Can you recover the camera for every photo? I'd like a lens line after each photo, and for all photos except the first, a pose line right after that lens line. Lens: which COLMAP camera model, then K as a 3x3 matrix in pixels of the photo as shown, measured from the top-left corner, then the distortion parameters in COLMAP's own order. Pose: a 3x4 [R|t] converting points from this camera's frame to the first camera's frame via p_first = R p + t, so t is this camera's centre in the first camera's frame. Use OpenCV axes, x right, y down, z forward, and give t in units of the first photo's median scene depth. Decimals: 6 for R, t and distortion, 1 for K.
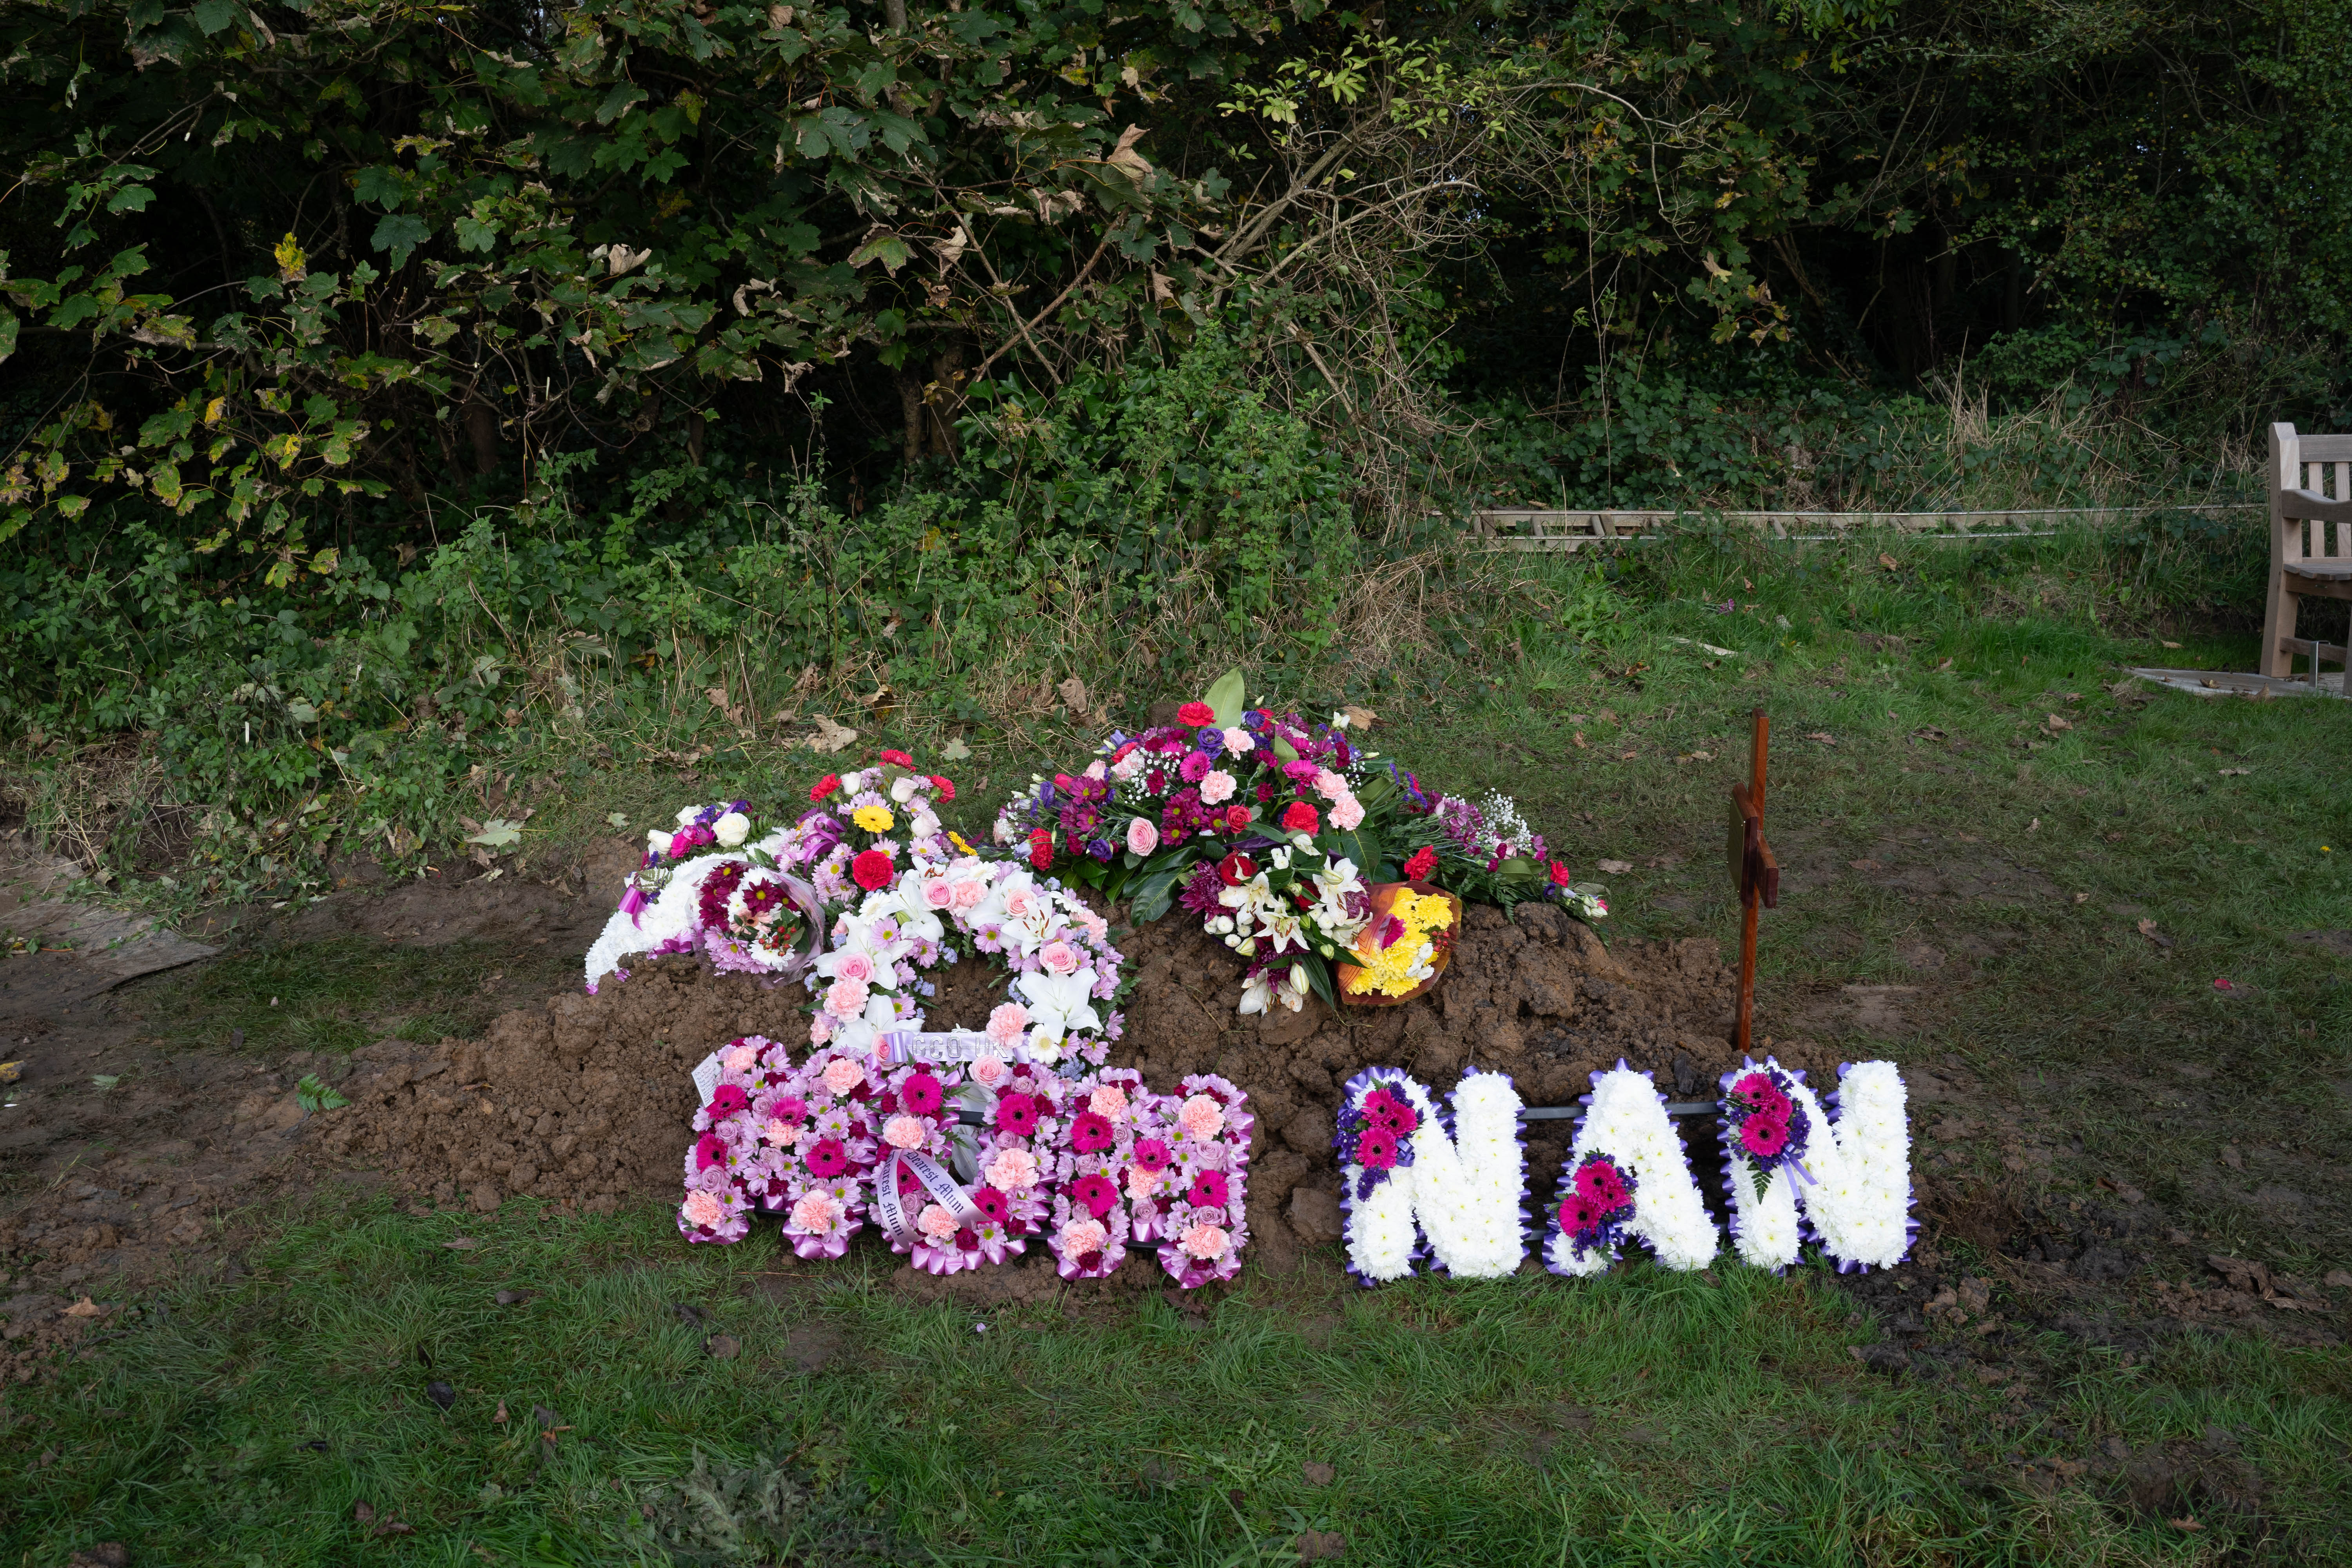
lens RADIAL K [[1901.5, 0, 1181.0], [0, 1901.5, 790.5], [0, 0, 1]] dist [-0.117670, 0.099361]
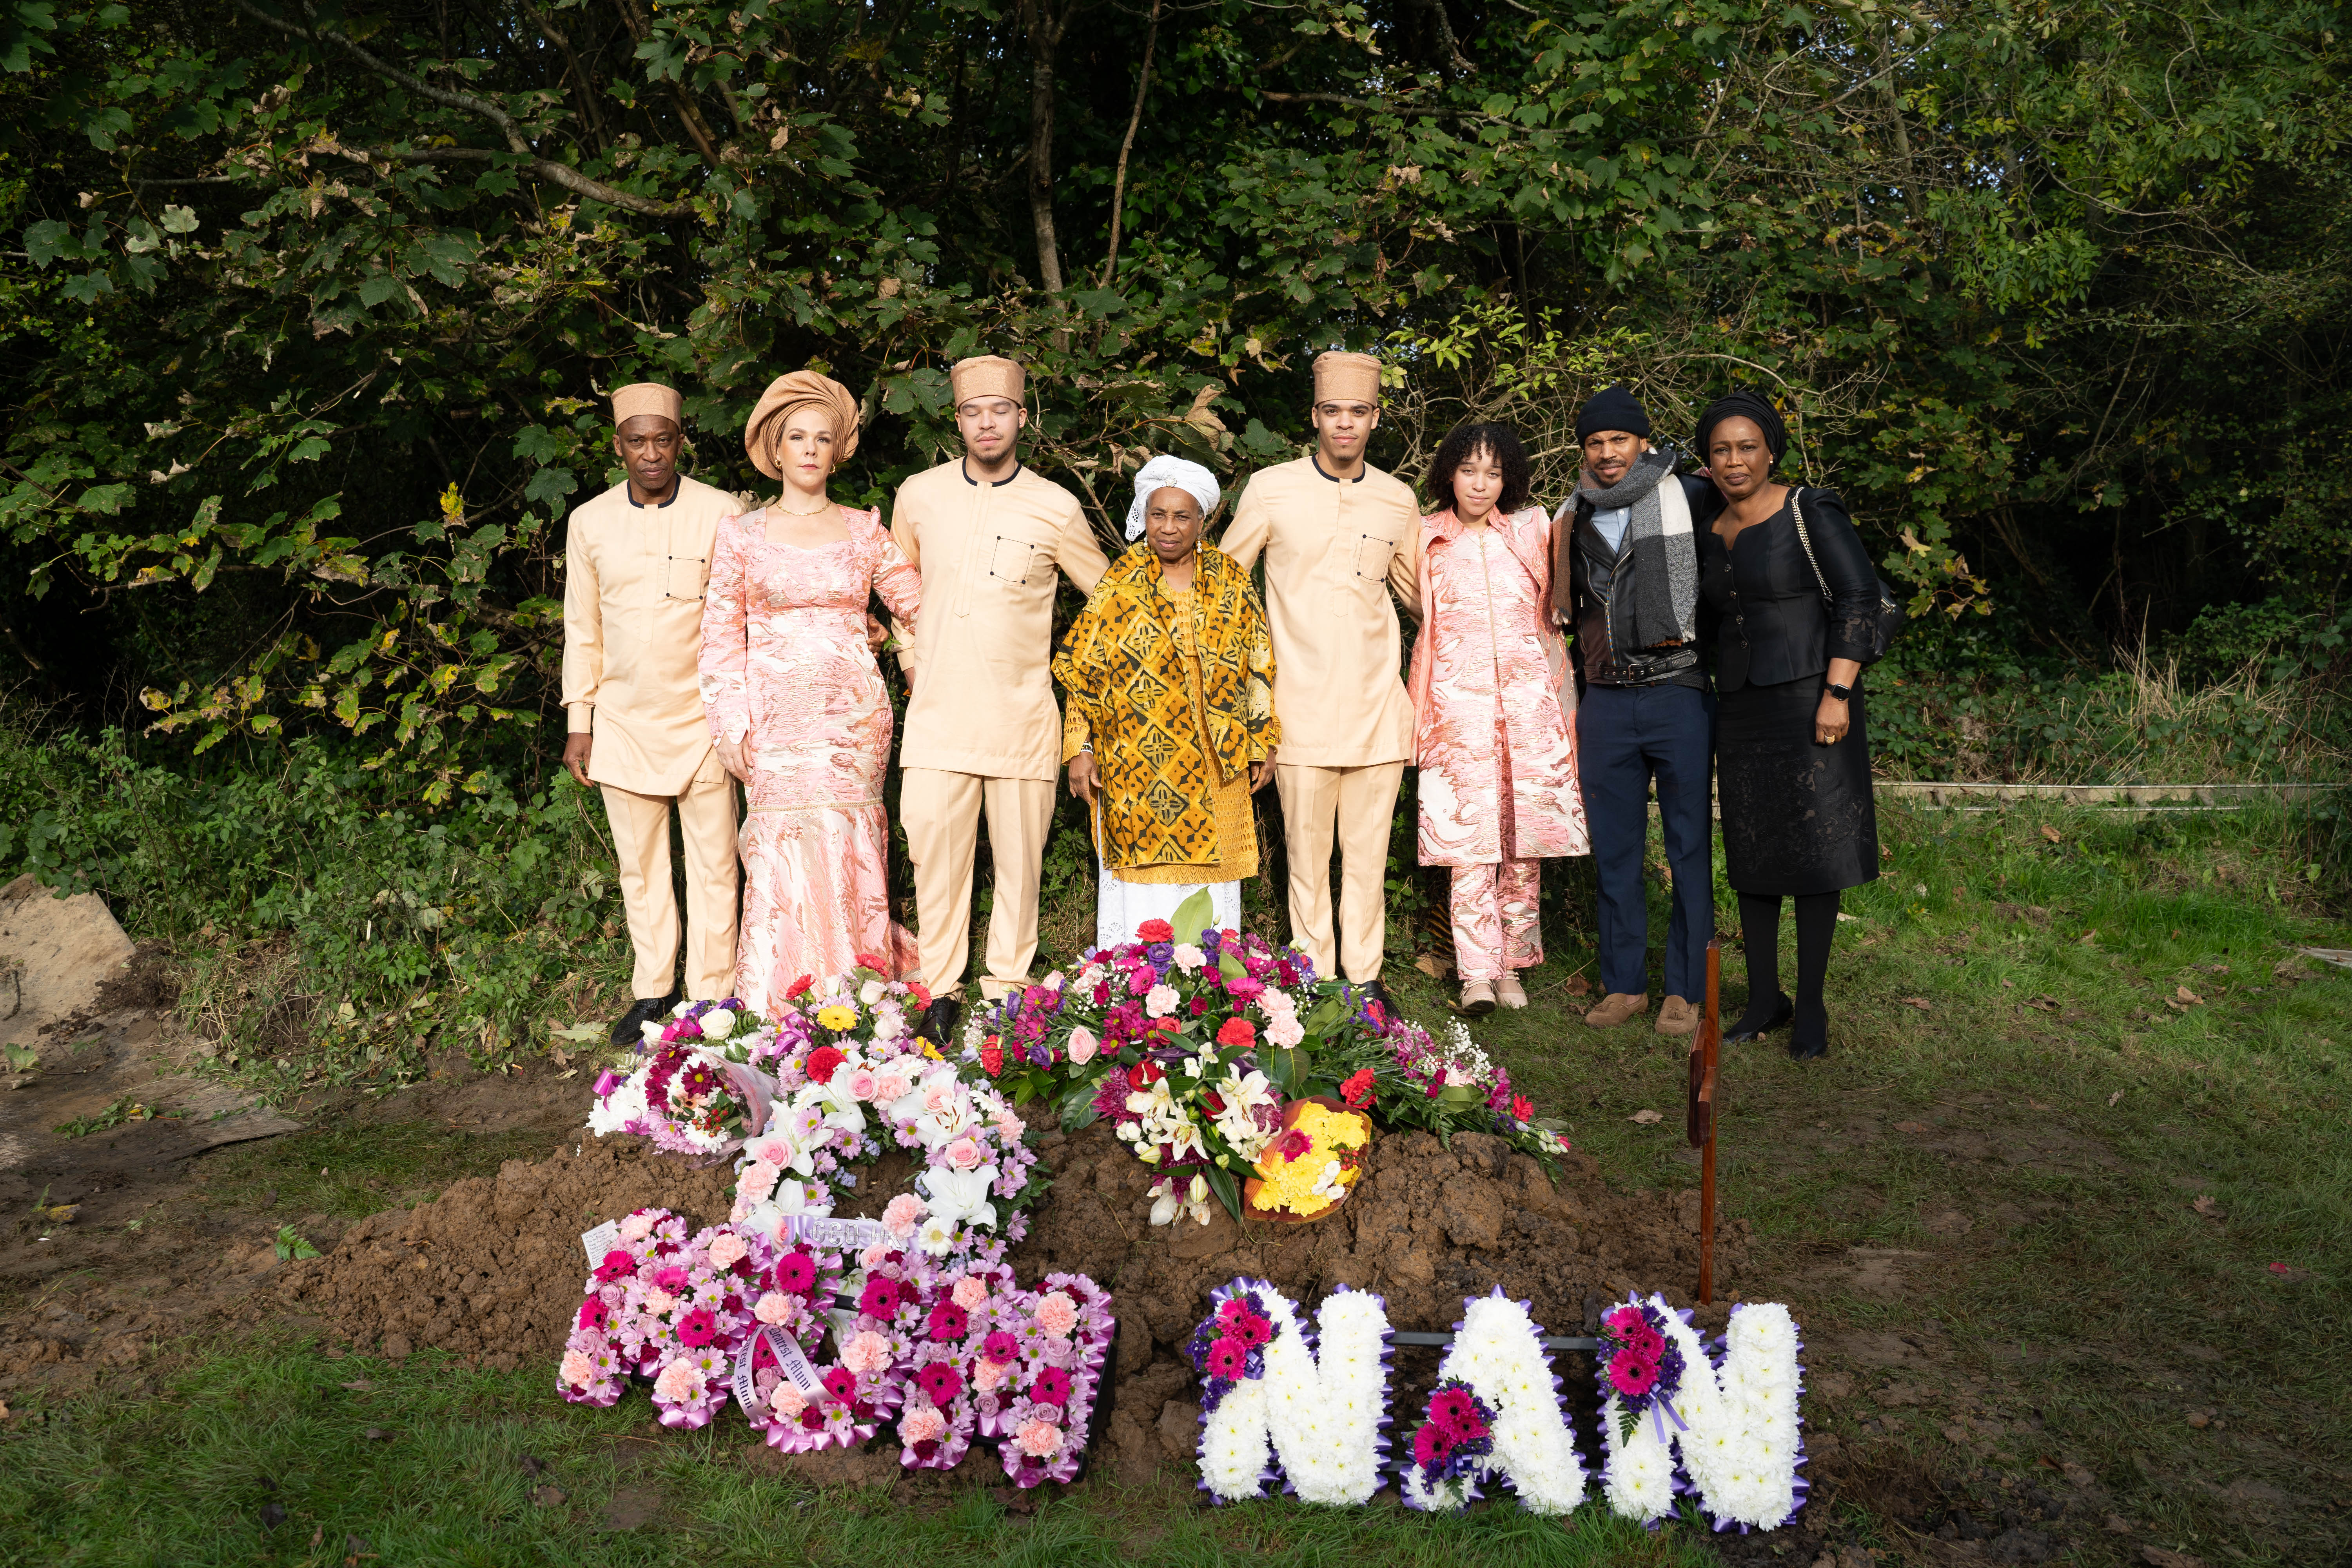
lens RADIAL K [[1904.6, 0, 1178.6], [0, 1904.6, 793.4], [0, 0, 1]] dist [-0.120188, 0.102914]
pose [[0.986889, 0.024531, -0.159524, 0.222484], [-0.048104, 0.988168, -0.145635, 0.042890], [0.154064, 0.151399, 0.976393, 0.001398]]
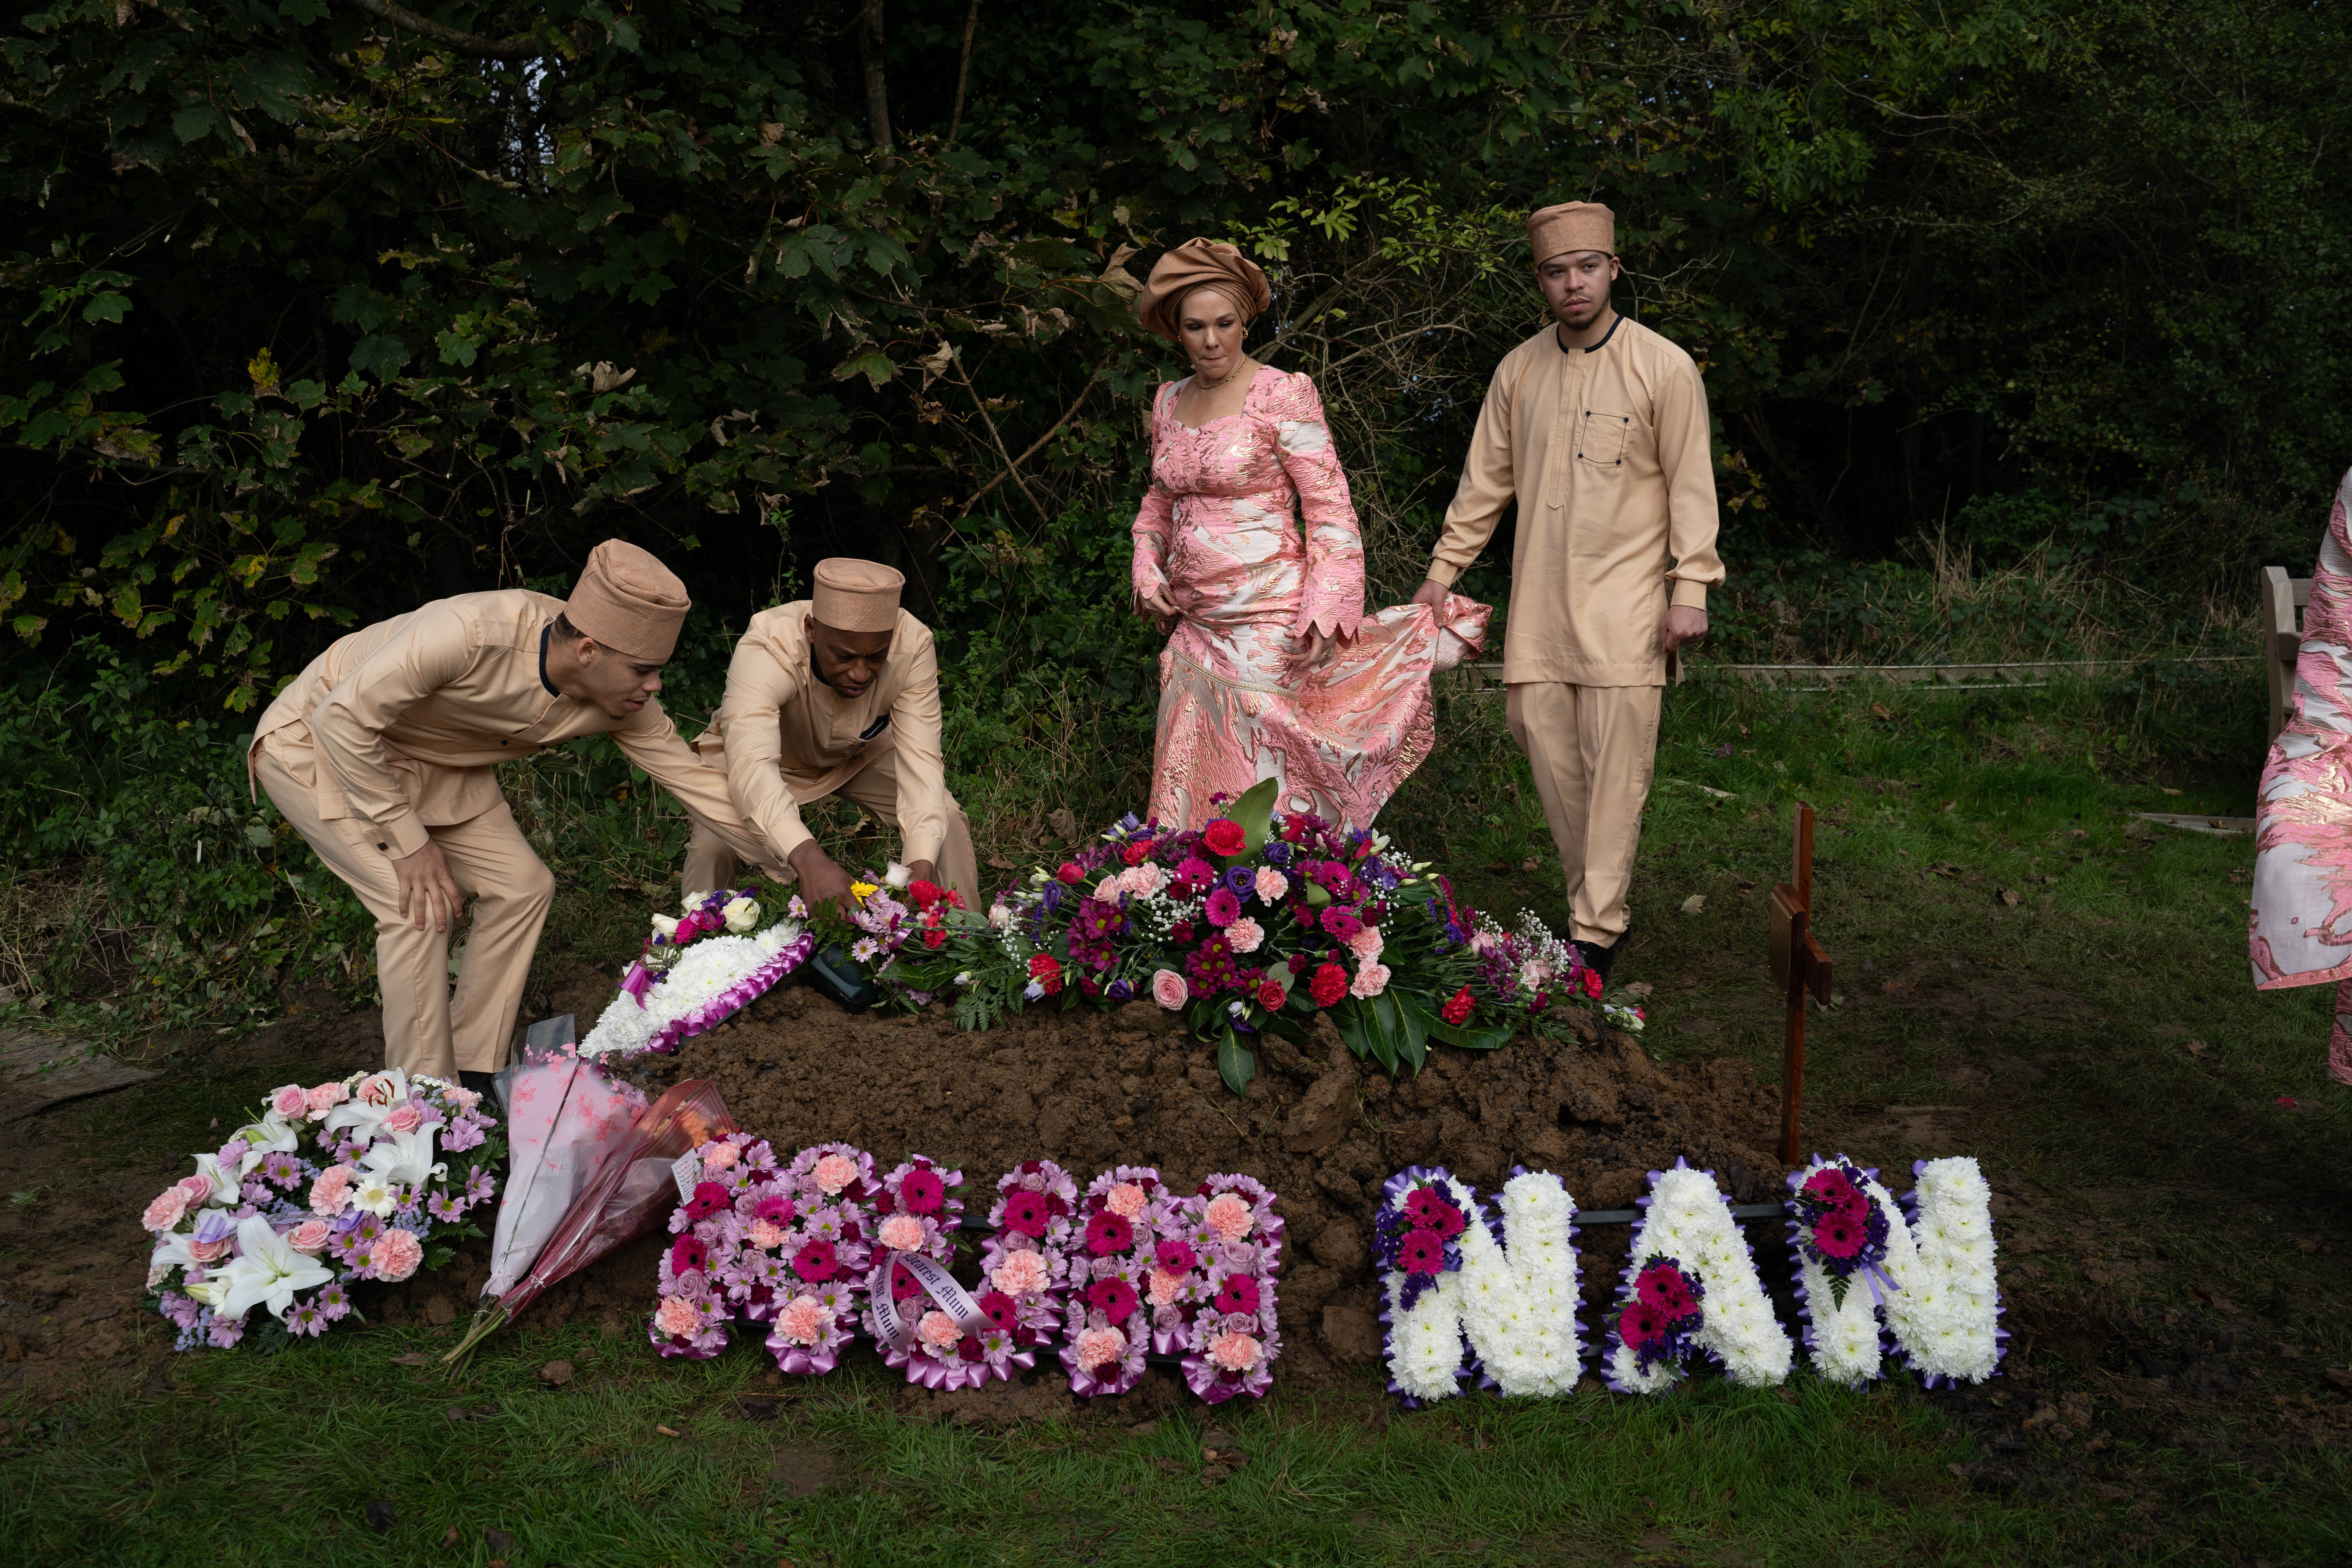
lens RADIAL K [[1905.3, 0, 1167.5], [0, 1905.3, 778.4], [0, 0, 1]] dist [-0.126567, 0.103137]
pose [[0.999861, 0.006444, 0.015407, -0.033601], [-0.004673, 0.993658, -0.112351, 0.063620], [-0.016033, 0.112263, 0.993549, 0.068600]]
